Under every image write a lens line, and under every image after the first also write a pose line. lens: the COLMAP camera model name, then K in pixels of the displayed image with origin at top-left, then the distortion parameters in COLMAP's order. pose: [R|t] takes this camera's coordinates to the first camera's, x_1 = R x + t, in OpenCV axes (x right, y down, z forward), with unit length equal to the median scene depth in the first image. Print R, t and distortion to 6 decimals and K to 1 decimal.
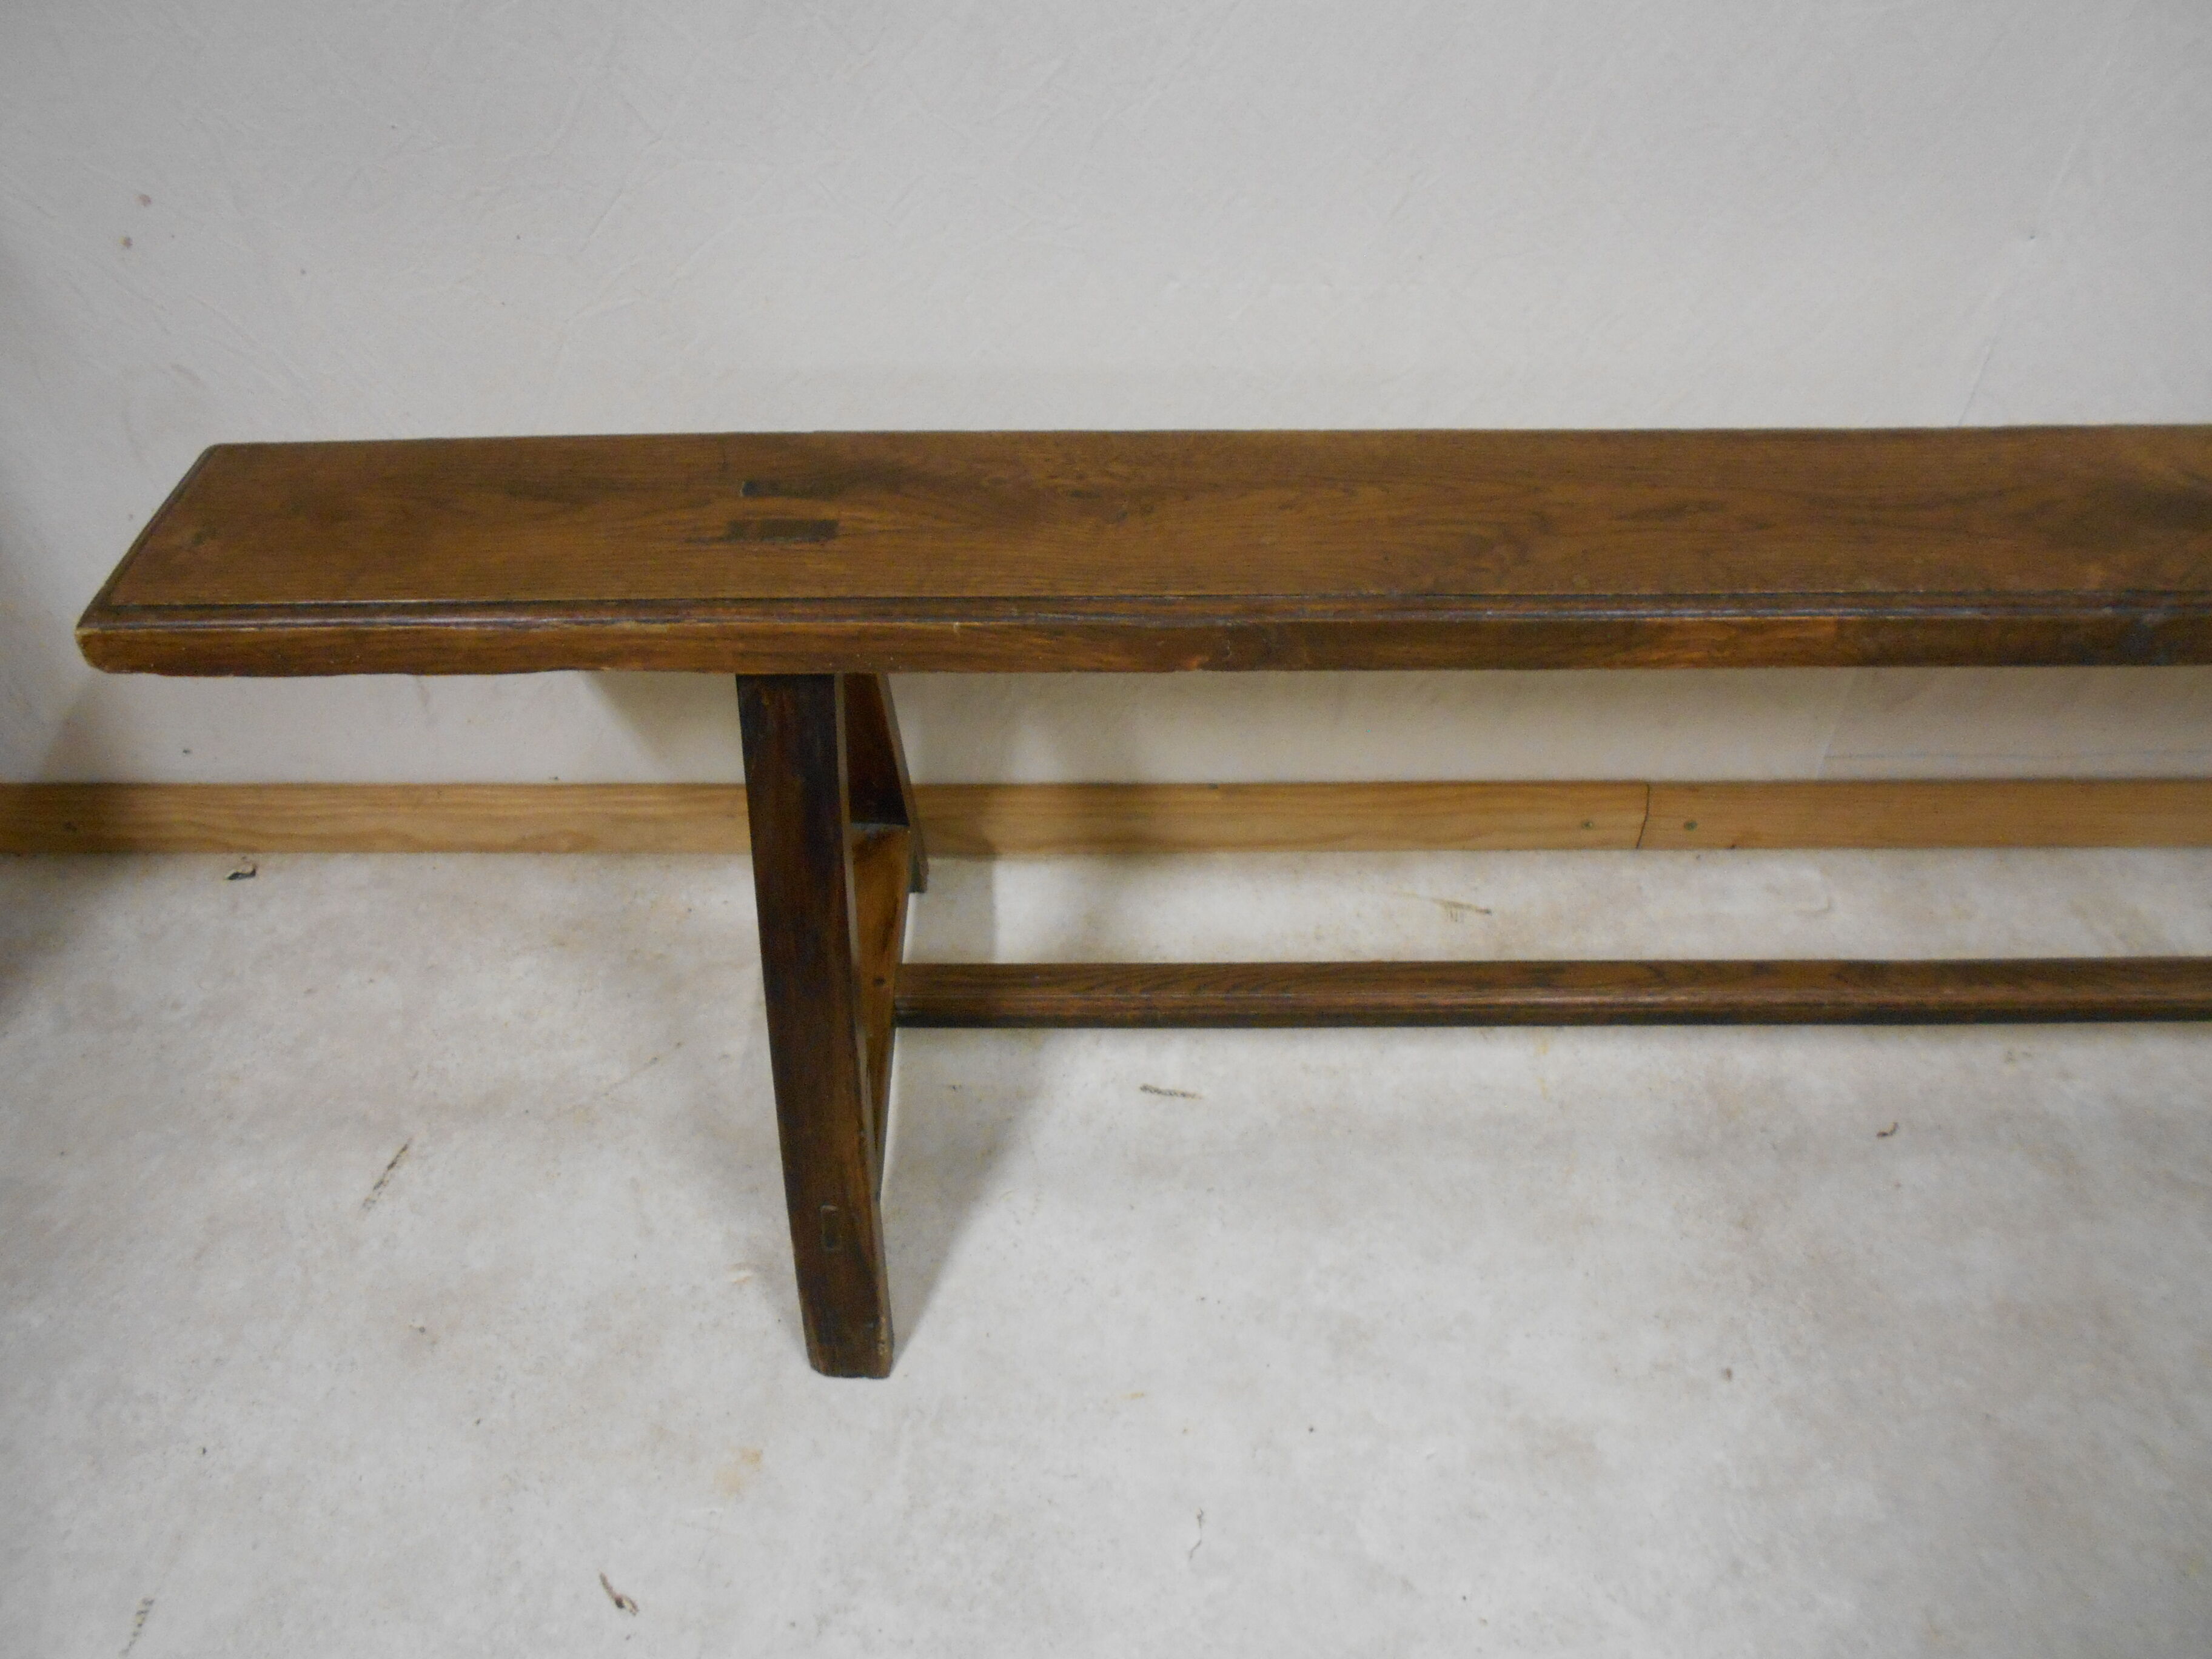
lens RADIAL K [[1735.4, 0, 1093.7], [0, 1735.4, 842.7], [0, 0, 1]] dist [-0.004327, 0.022299]
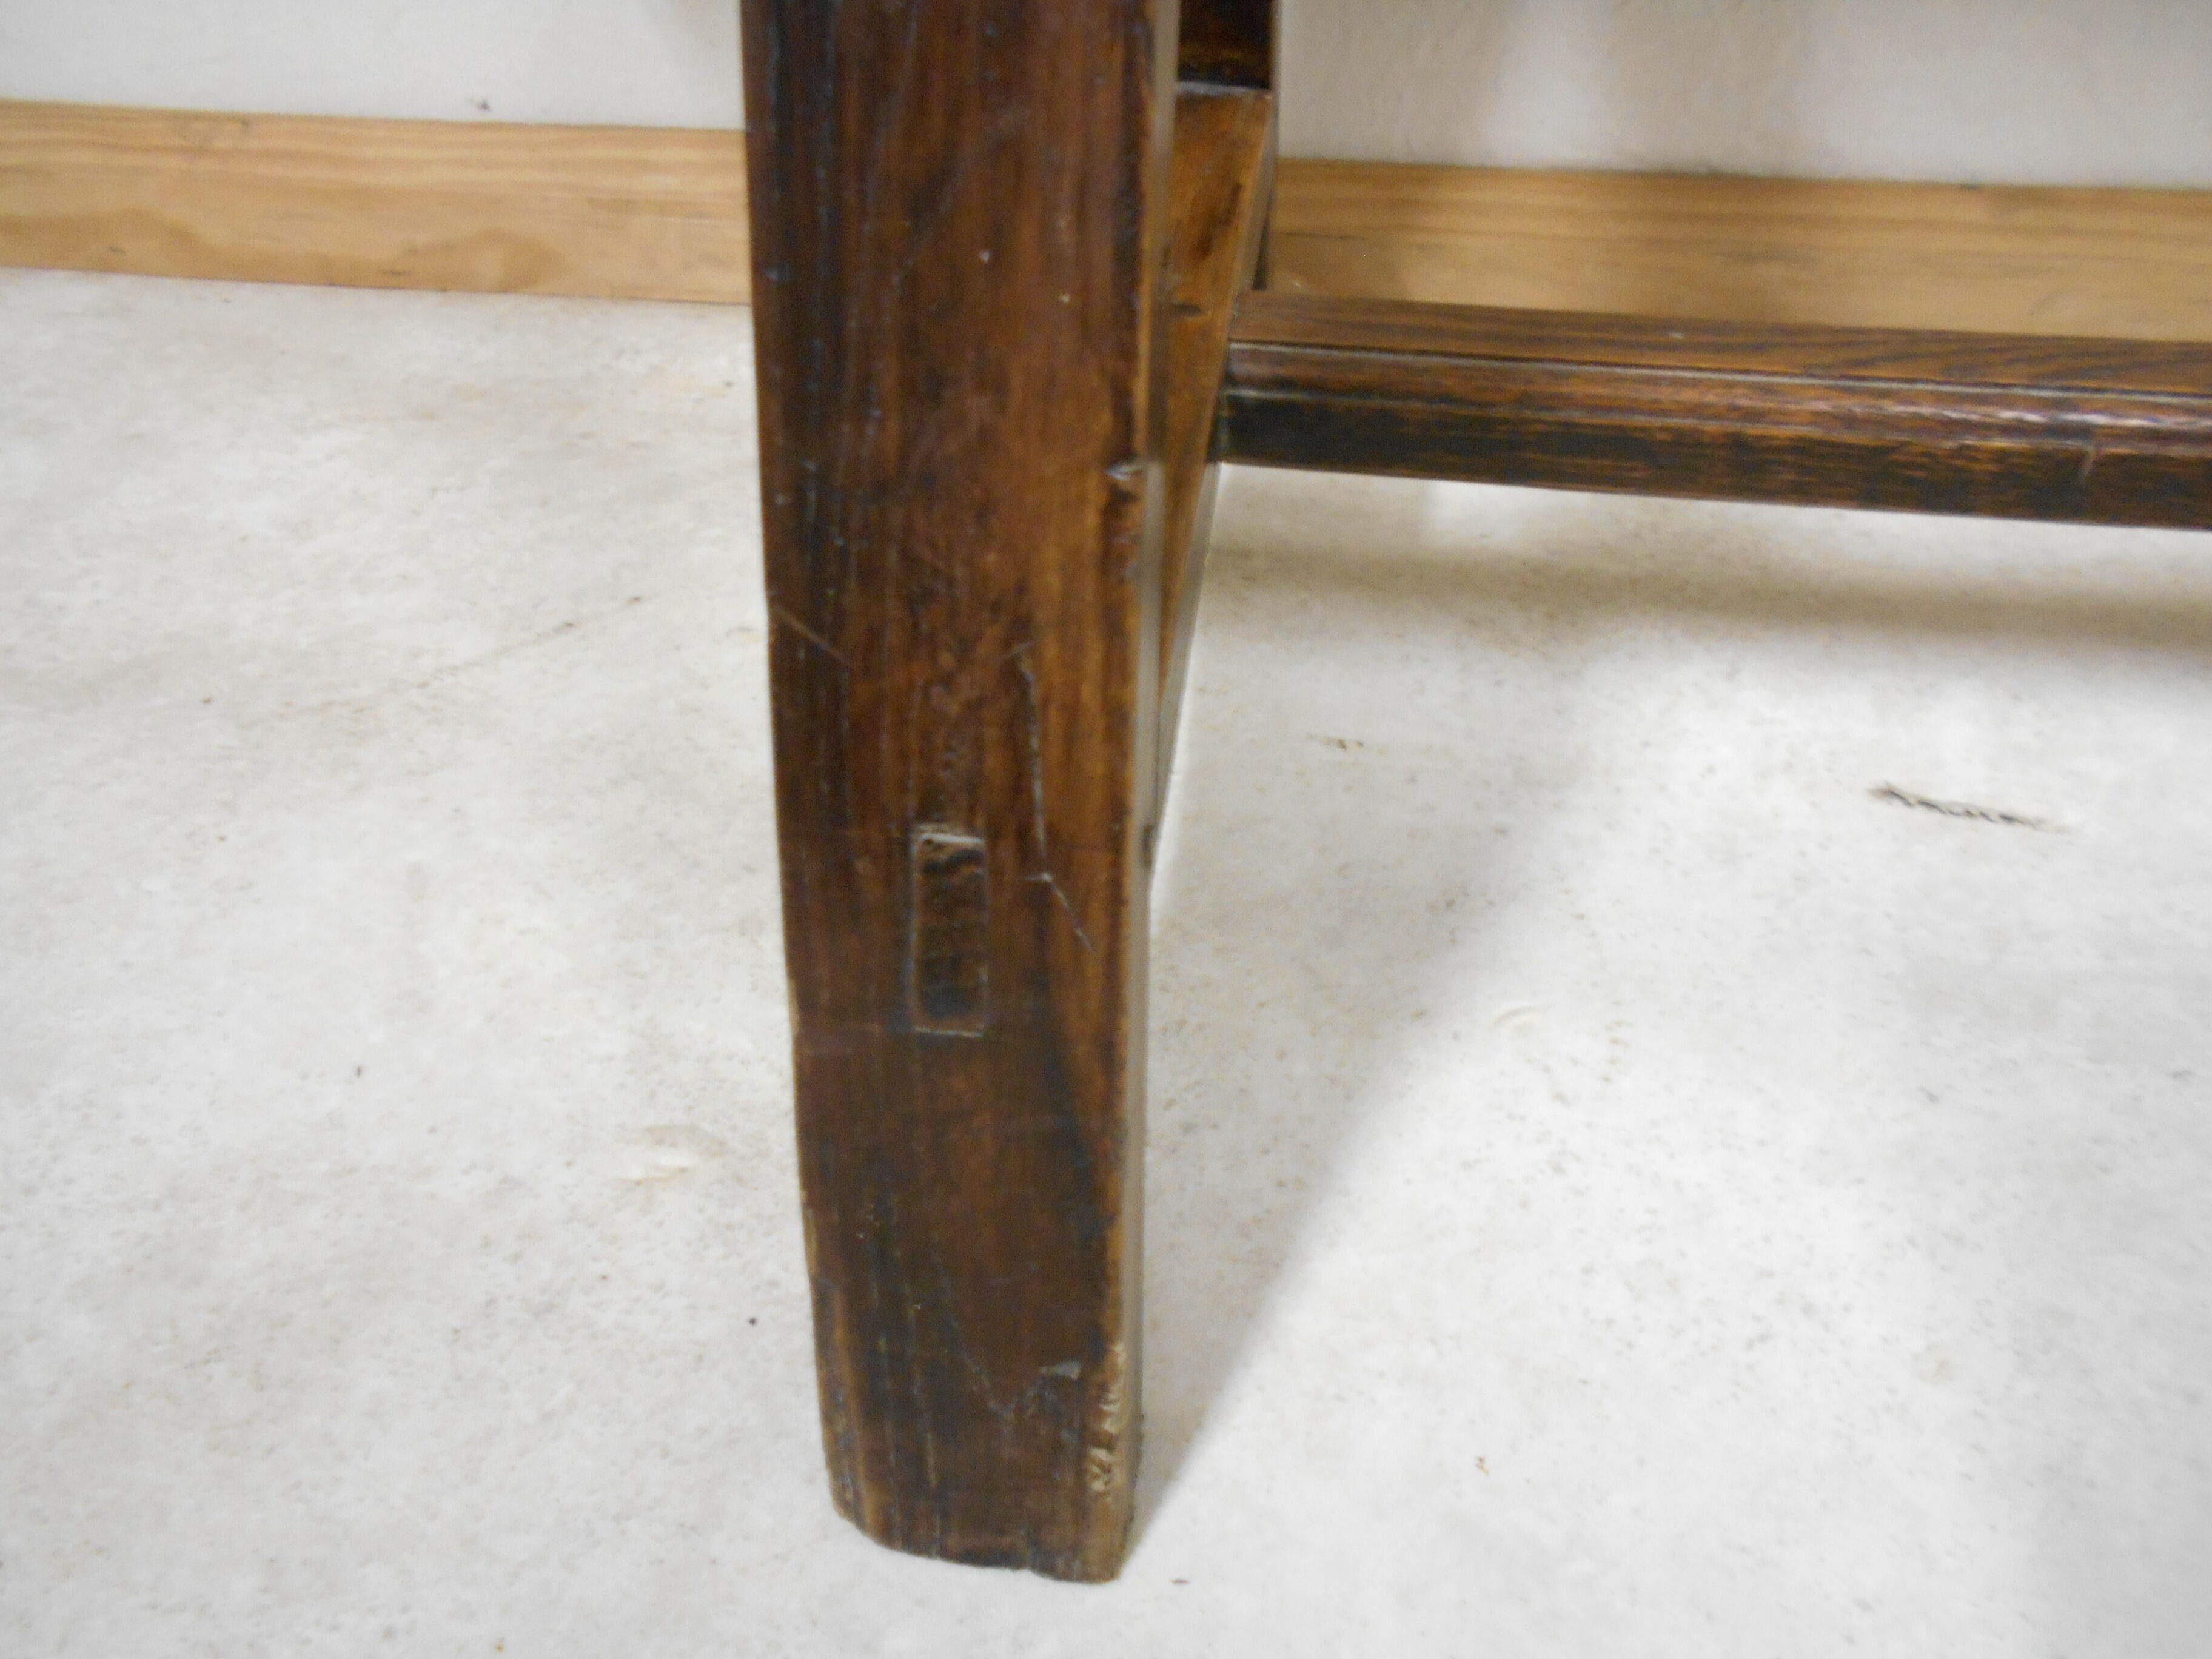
lens RADIAL K [[1735.4, 0, 1098.1], [0, 1735.4, 826.3], [0, 0, 1]] dist [-0.004327, 0.022299]
pose [[0.989749, 0.085101, -0.114694, -0.097666], [-0.091677, 0.994360, -0.053332, 0.202985], [0.109508, 0.063300, 0.991968, 0.711117]]
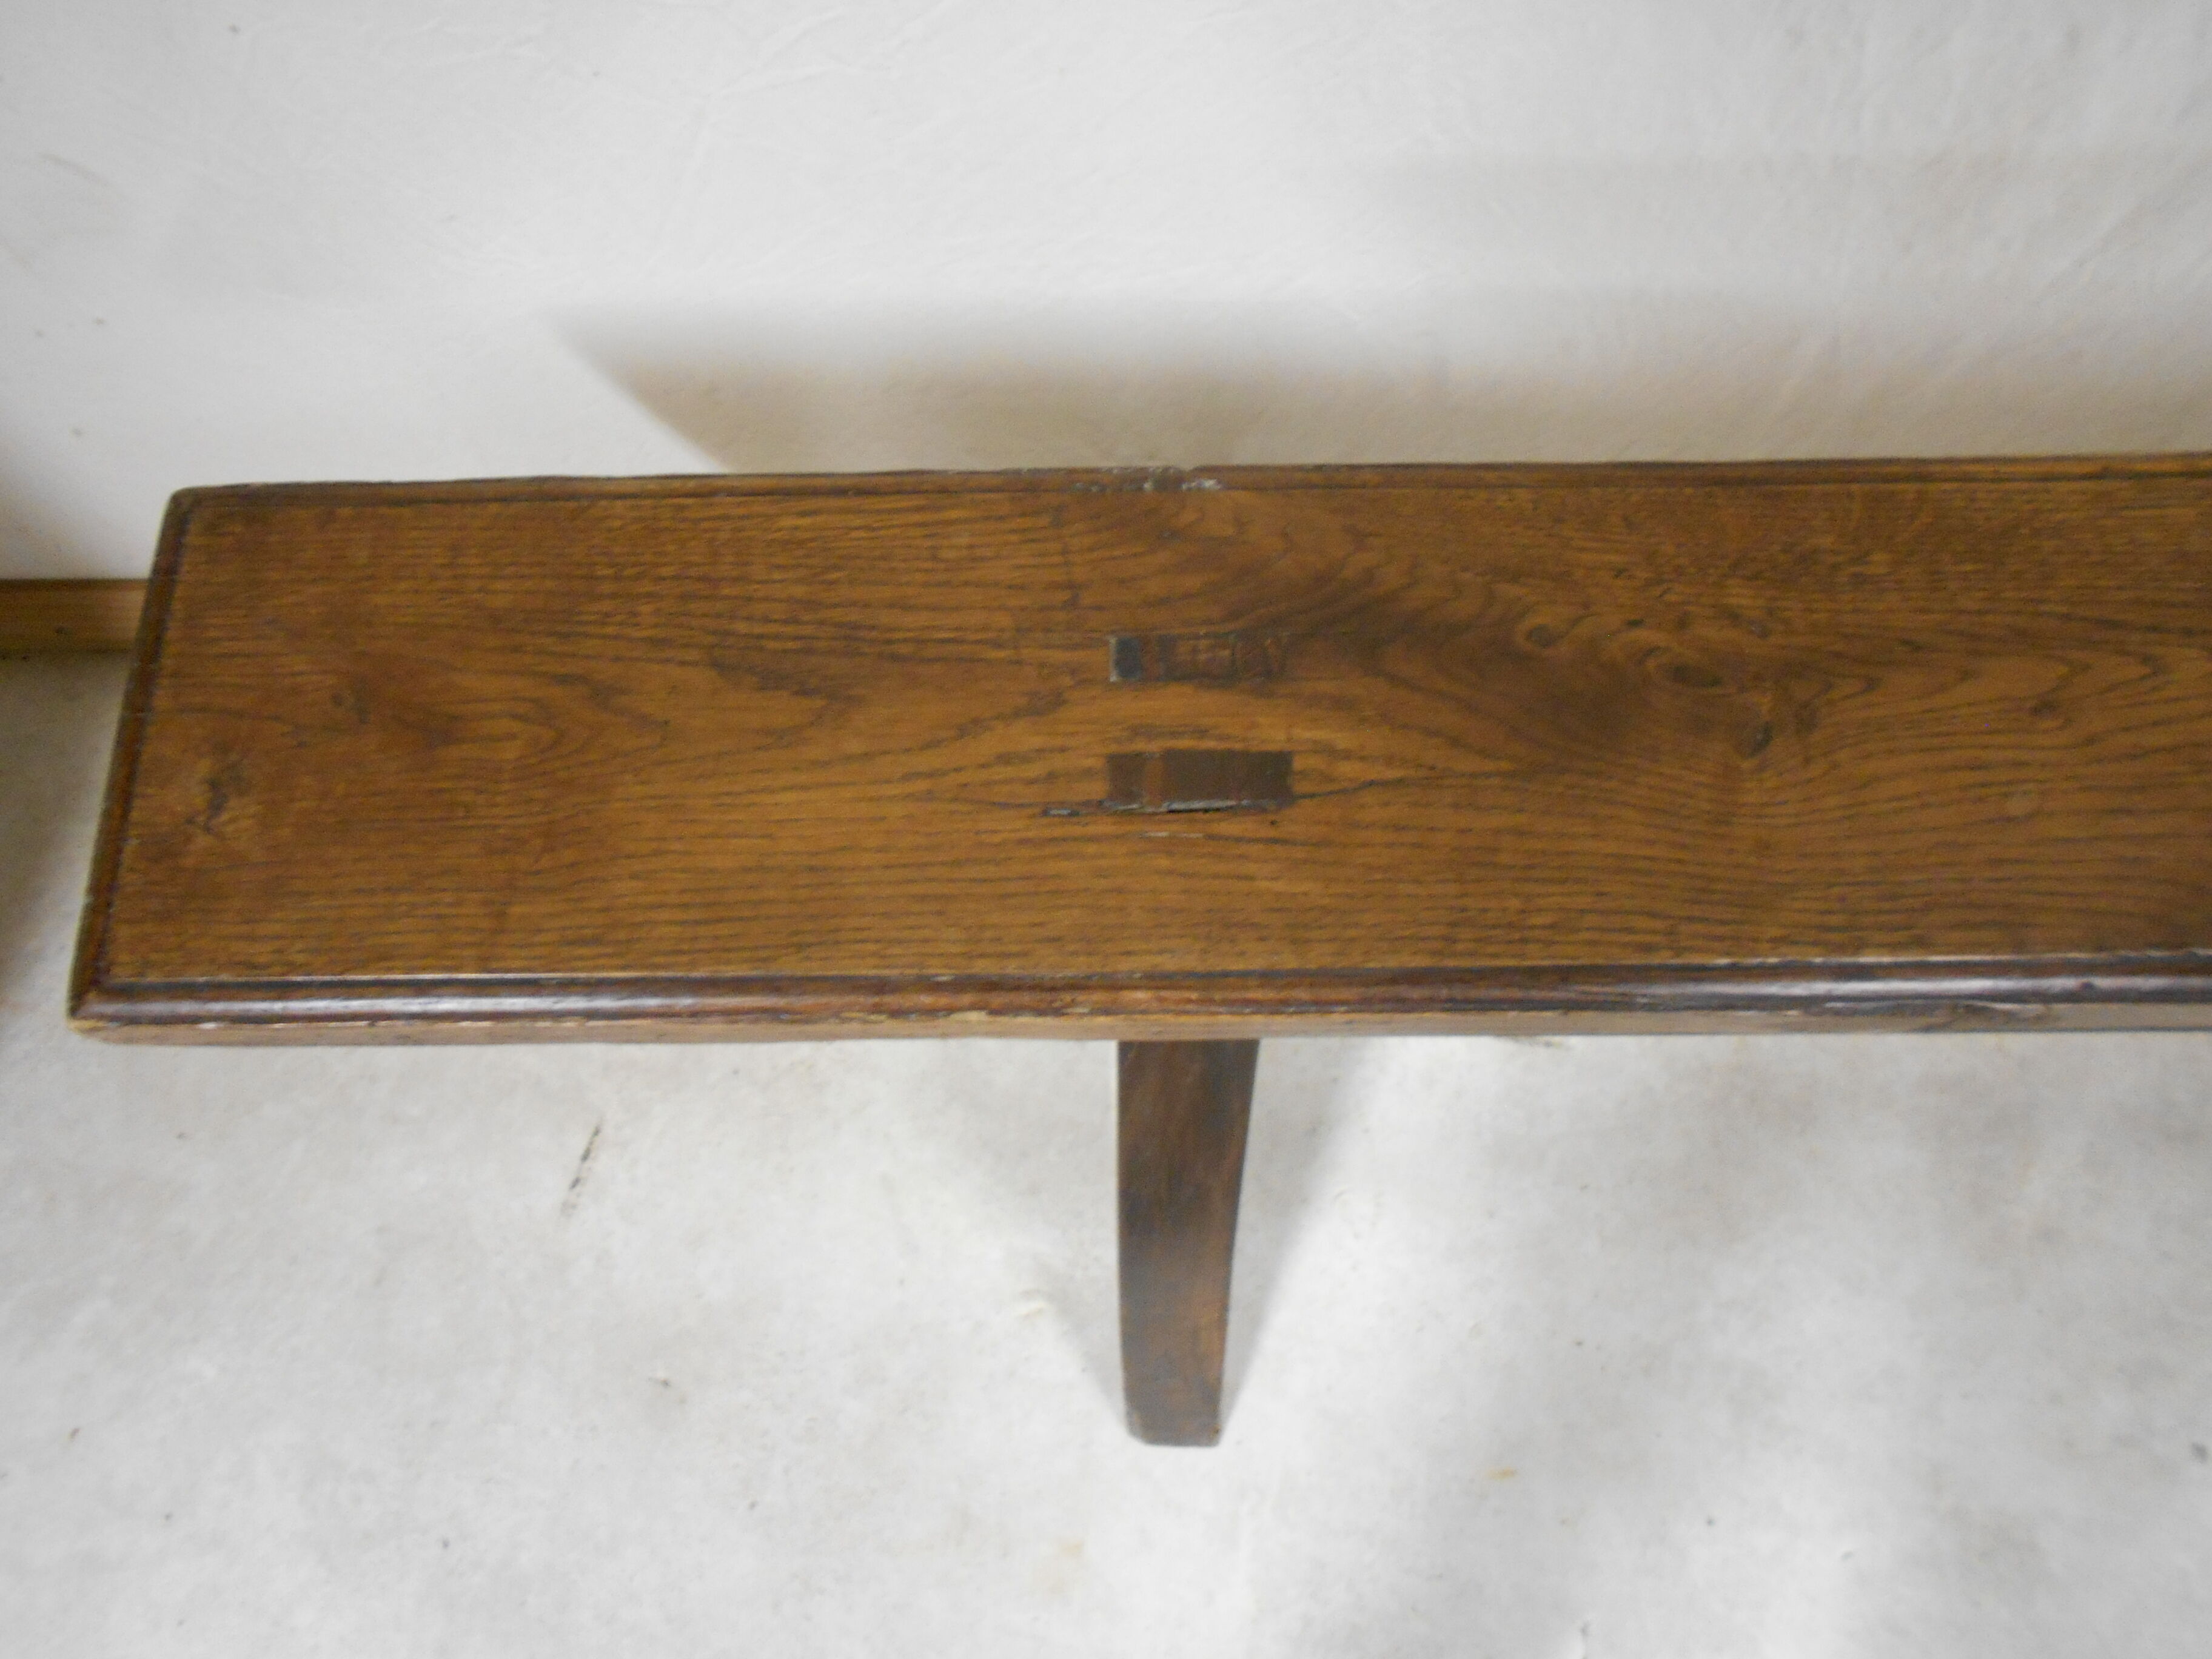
lens RADIAL K [[1735.4, 0, 1112.2], [0, 1735.4, 826.8], [0, 0, 1]] dist [-0.004327, 0.022299]
pose [[0.999982, 0.005910, 0.000793, -0.169115], [-0.005568, 0.877796, 0.479003, -0.362918], [0.002135, -0.478999, 0.877813, 0.382462]]
